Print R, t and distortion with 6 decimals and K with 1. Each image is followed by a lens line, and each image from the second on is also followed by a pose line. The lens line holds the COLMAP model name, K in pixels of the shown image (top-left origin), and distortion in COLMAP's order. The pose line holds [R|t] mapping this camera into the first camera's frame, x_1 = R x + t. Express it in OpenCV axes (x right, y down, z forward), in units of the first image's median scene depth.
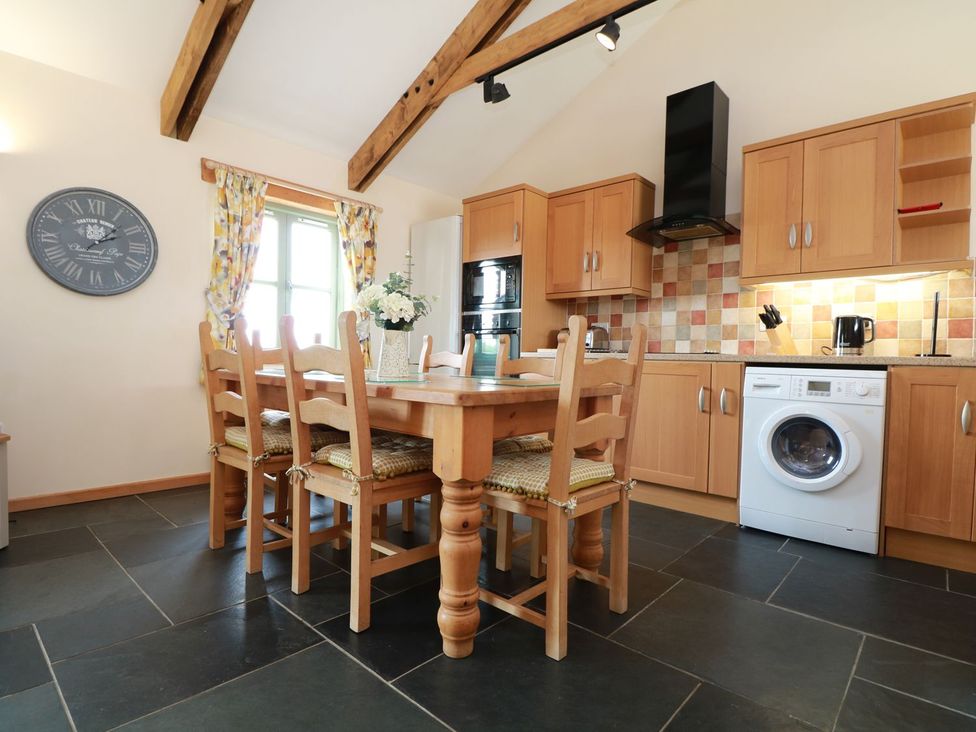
lens RADIAL K [[519.8, 0, 488.2], [0, 519.8, 369.4], [0, 0, 1]] dist [0.000709, -0.007828]
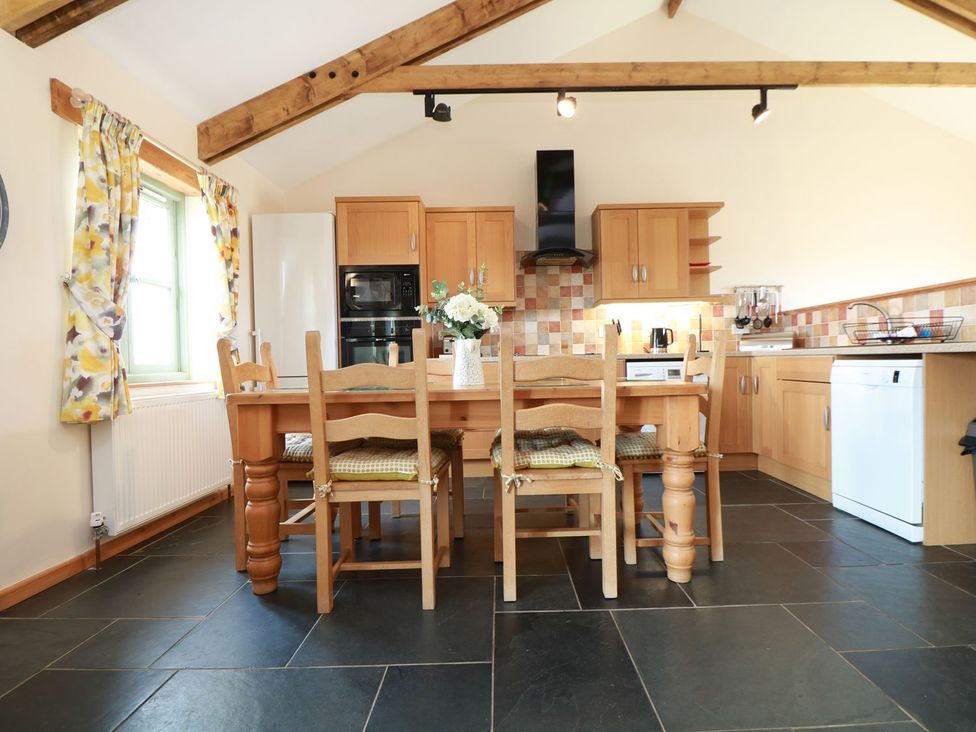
lens RADIAL K [[519.8, 0, 518.4], [0, 519.8, 368.0], [0, 0, 1]] dist [0.000709, -0.007828]
pose [[0.728180, -0.045968, 0.683842, -0.570364], [0.052982, 0.998538, 0.010704, -0.017722], [-0.683335, 0.028437, 0.729551, 0.132191]]
